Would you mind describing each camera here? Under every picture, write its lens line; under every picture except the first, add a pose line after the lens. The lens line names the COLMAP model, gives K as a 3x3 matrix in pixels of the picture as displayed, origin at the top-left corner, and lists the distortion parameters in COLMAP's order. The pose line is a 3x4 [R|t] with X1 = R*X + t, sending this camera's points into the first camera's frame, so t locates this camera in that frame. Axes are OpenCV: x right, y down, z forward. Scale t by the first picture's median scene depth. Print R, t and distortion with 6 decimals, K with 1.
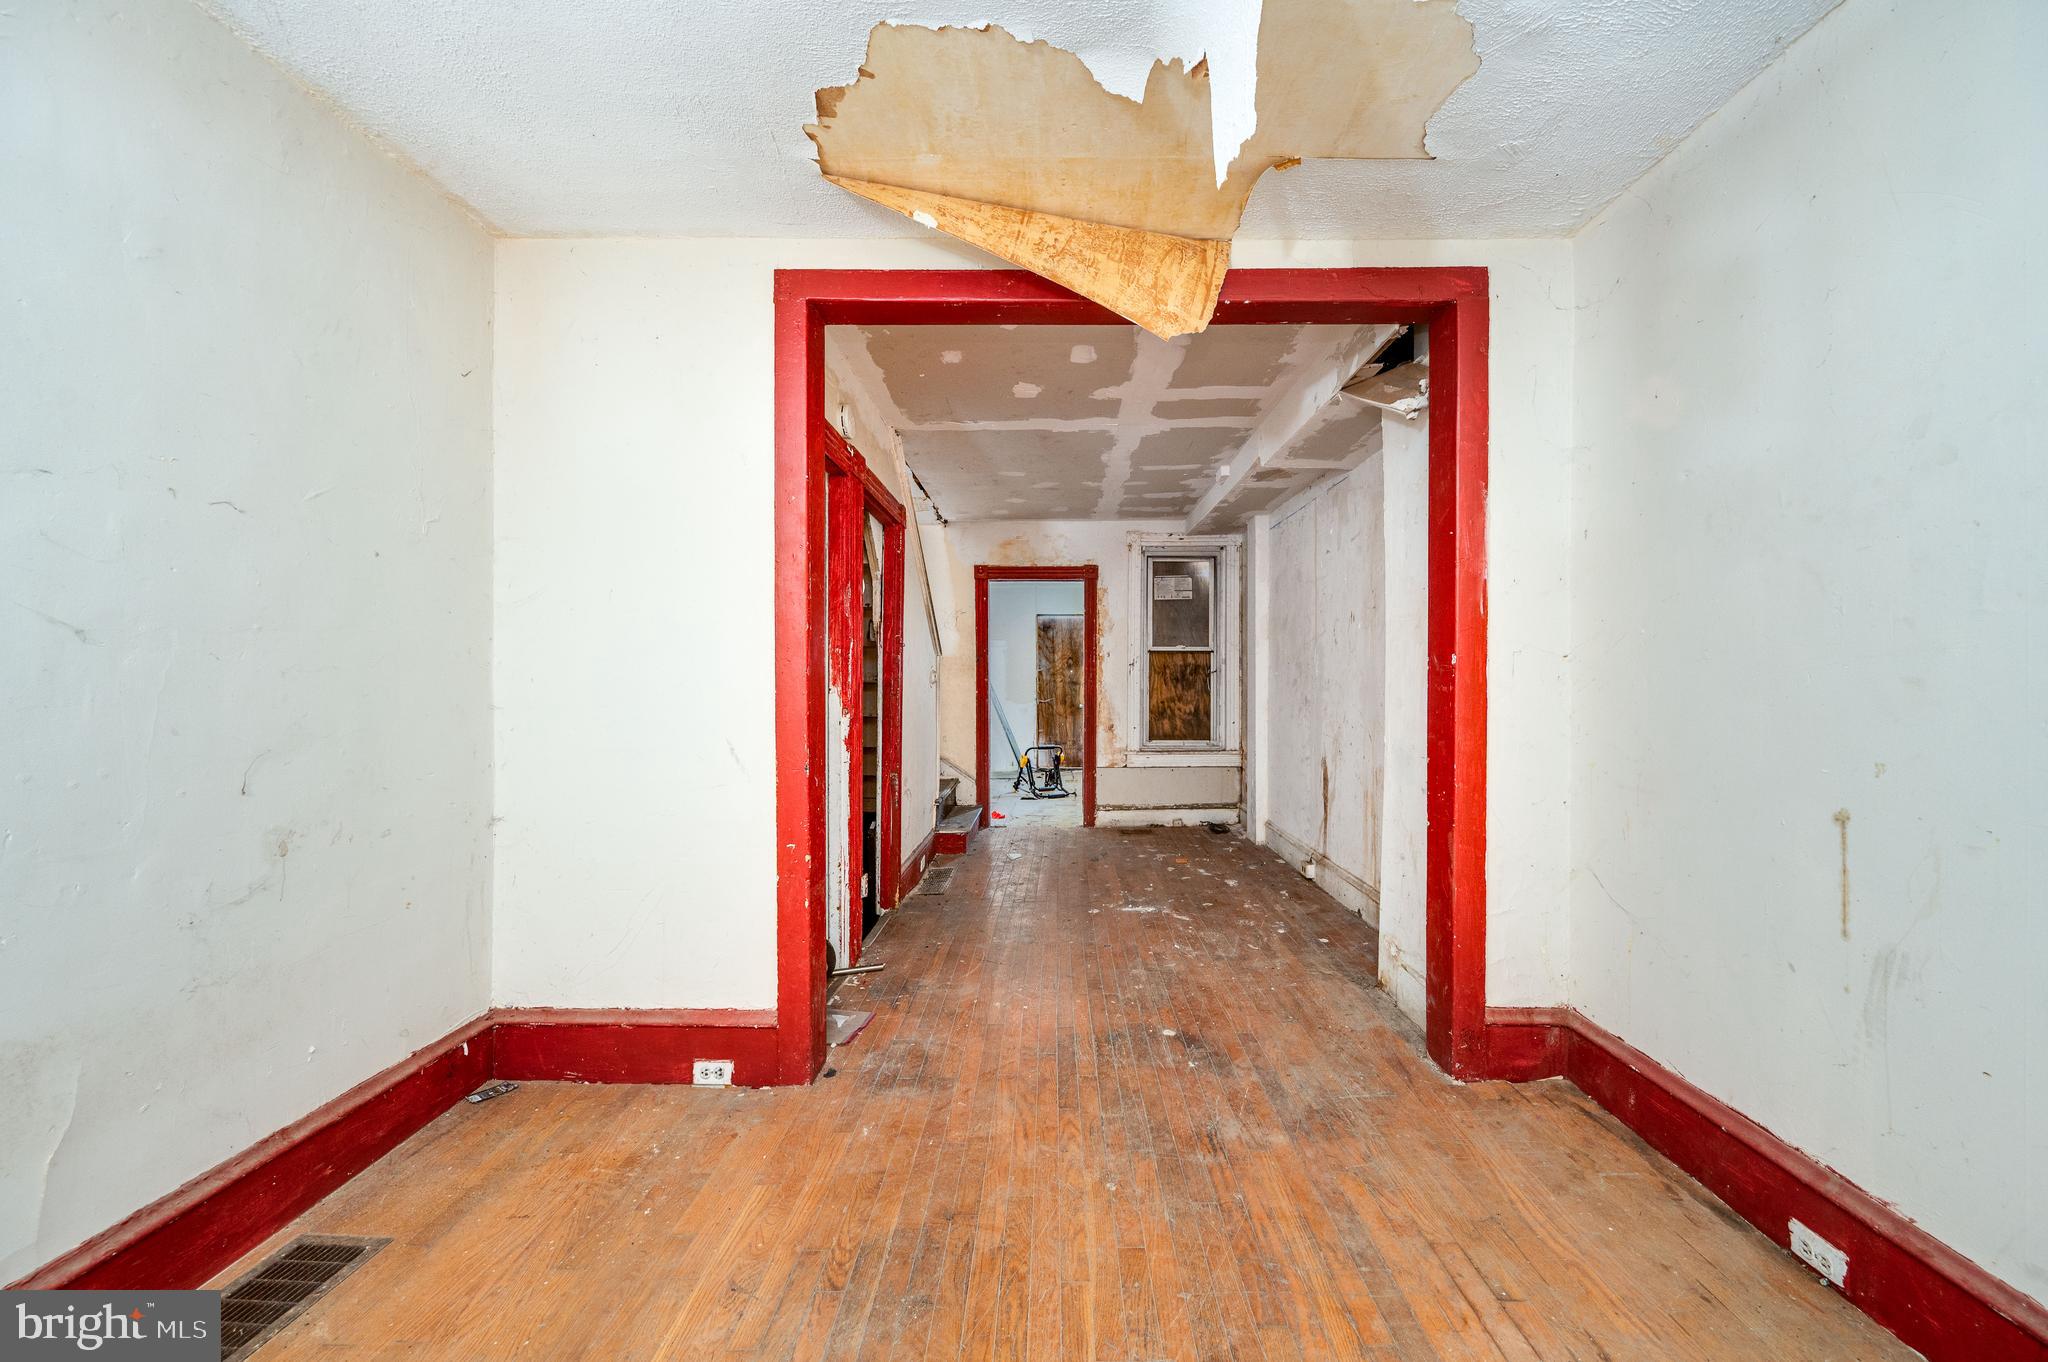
lens RADIAL K [[832.8, 0, 1043.4], [0, 832.8, 682.4], [0, 0, 1]] dist [-0.001361, -0.000394]
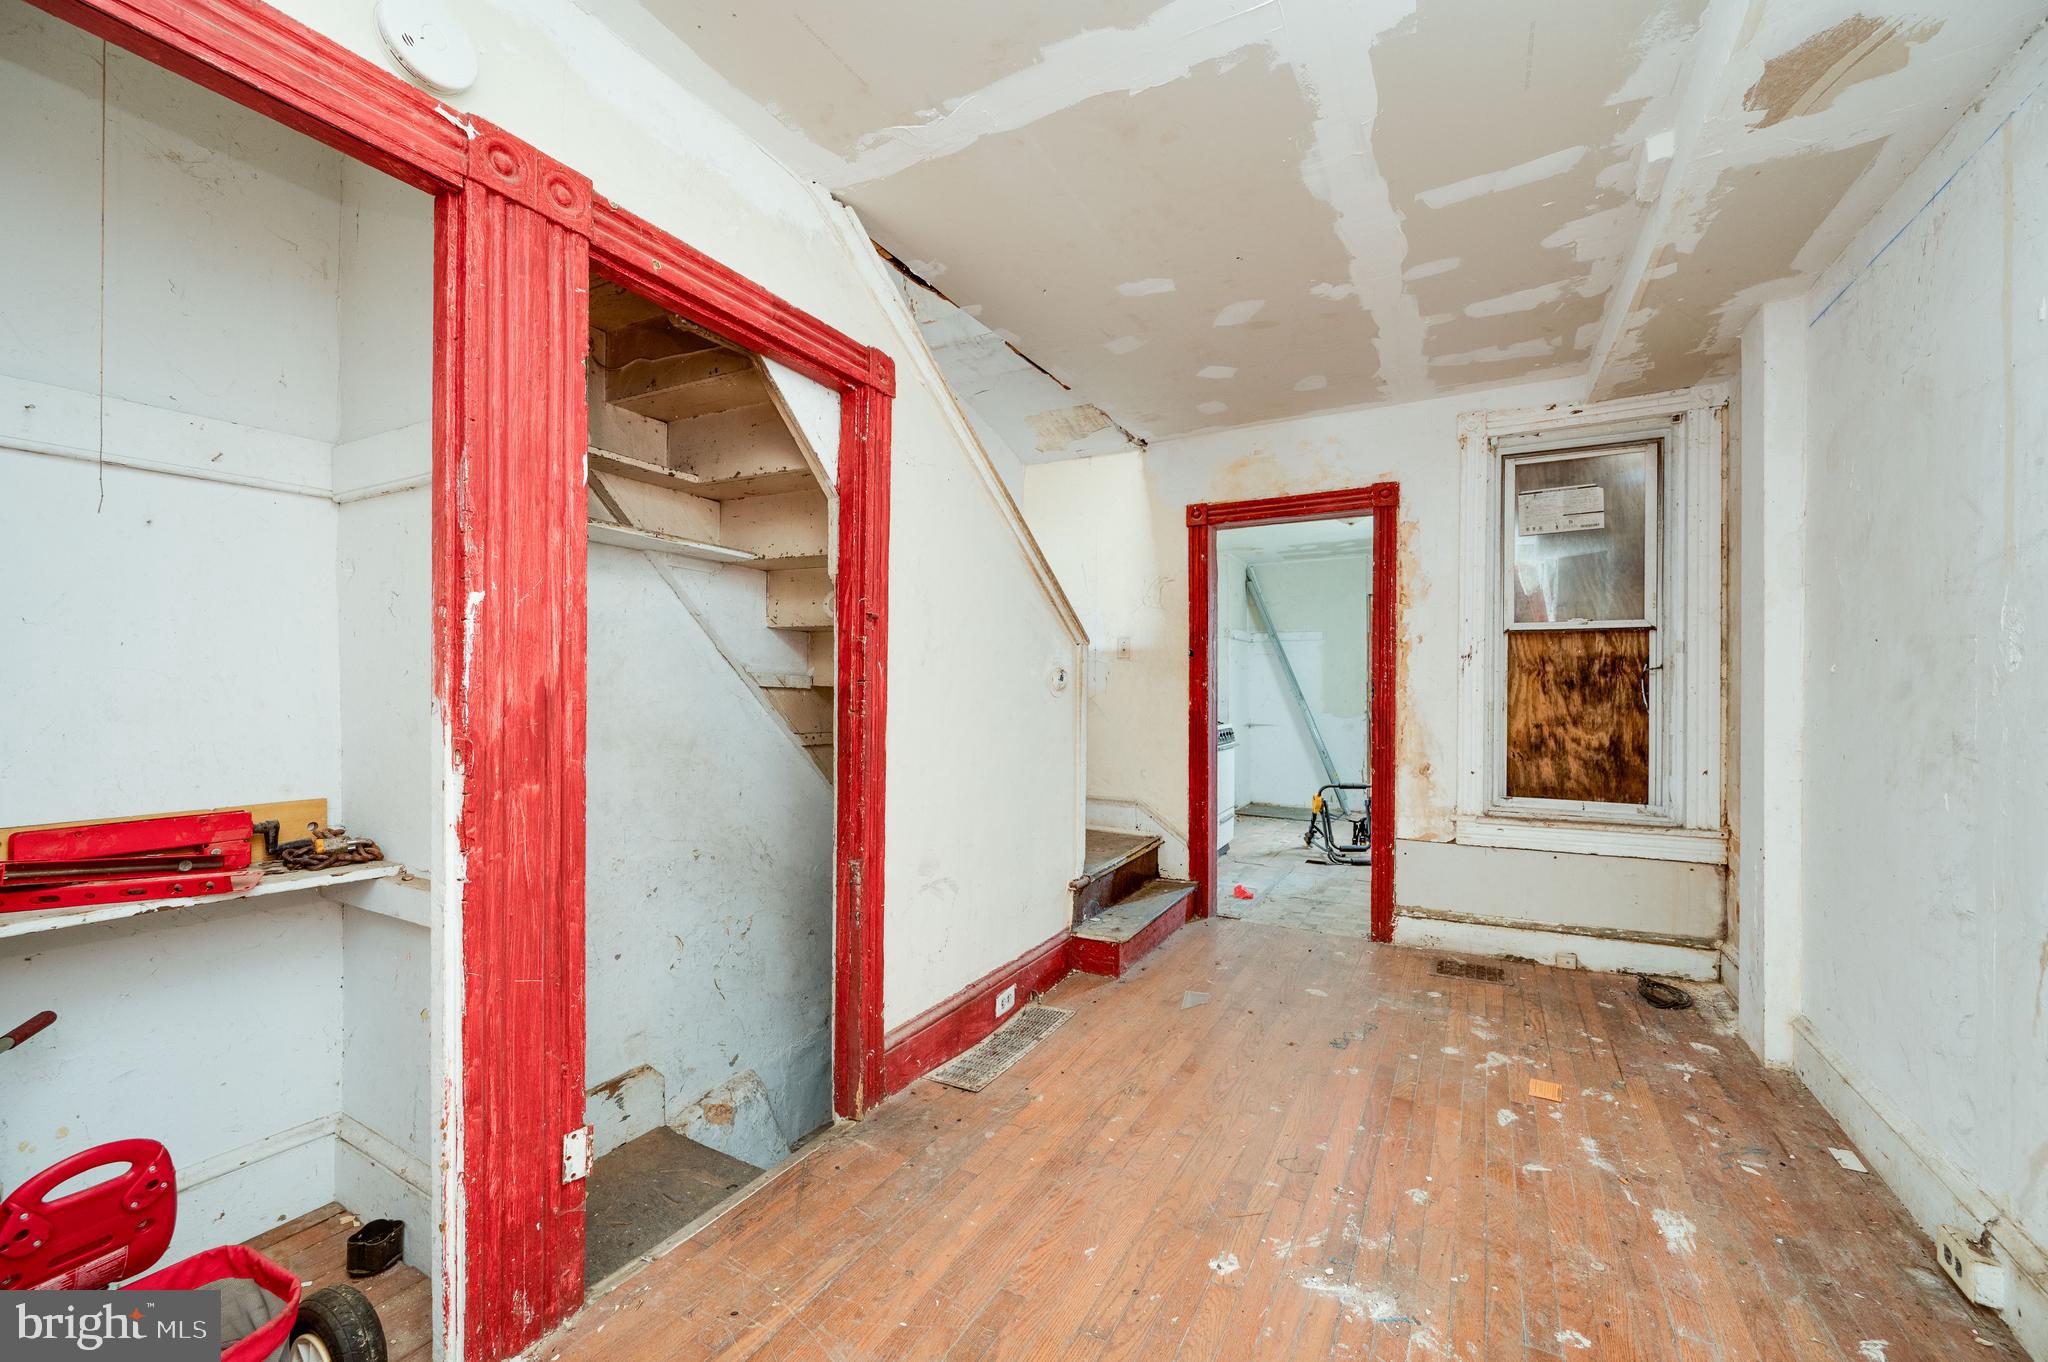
lens RADIAL K [[813.1, 0, 1017.4], [0, 813.1, 686.6], [0, 0, 1]] dist [-0.000519, -0.000181]
pose [[0.878384, 0.001970, -0.477951, 0.163083], [-0.002699, 0.999996, -0.000837, -0.000552], [0.477947, 0.002025, 0.878386, 0.625065]]
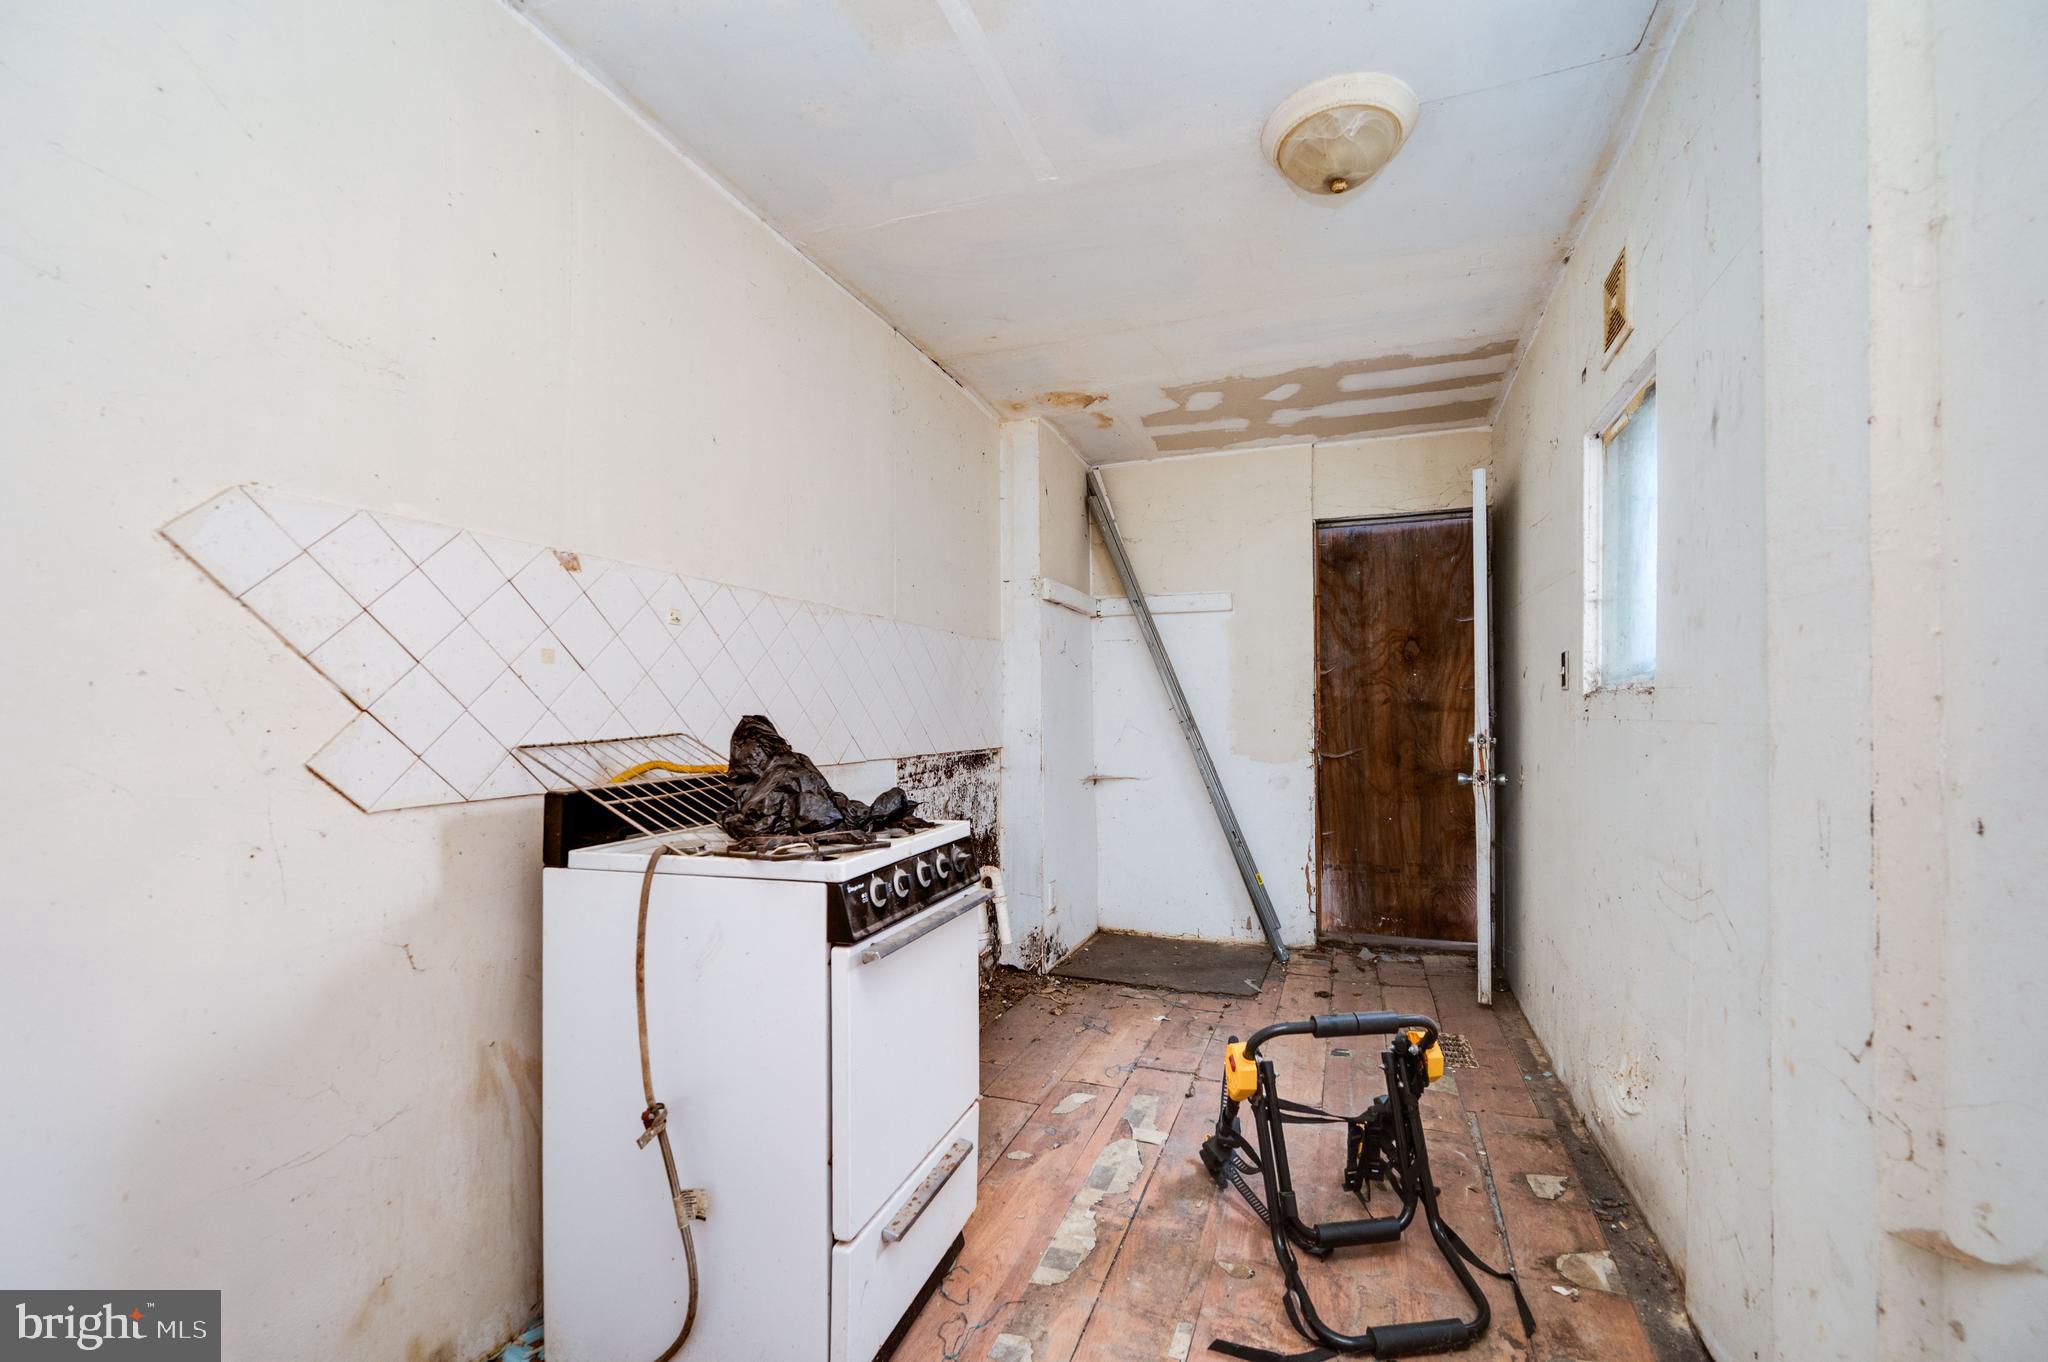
lens RADIAL K [[826.2, 0, 1077.7], [0, 826.2, 709.5], [0, 0, 1]] dist [-0.002079, 0.000080]
pose [[0.955839, -0.002546, -0.293879, -0.003413], [0.002585, 0.999997, -0.000258, 0.004787], [0.293879, -0.000513, 0.955843, 1.639485]]
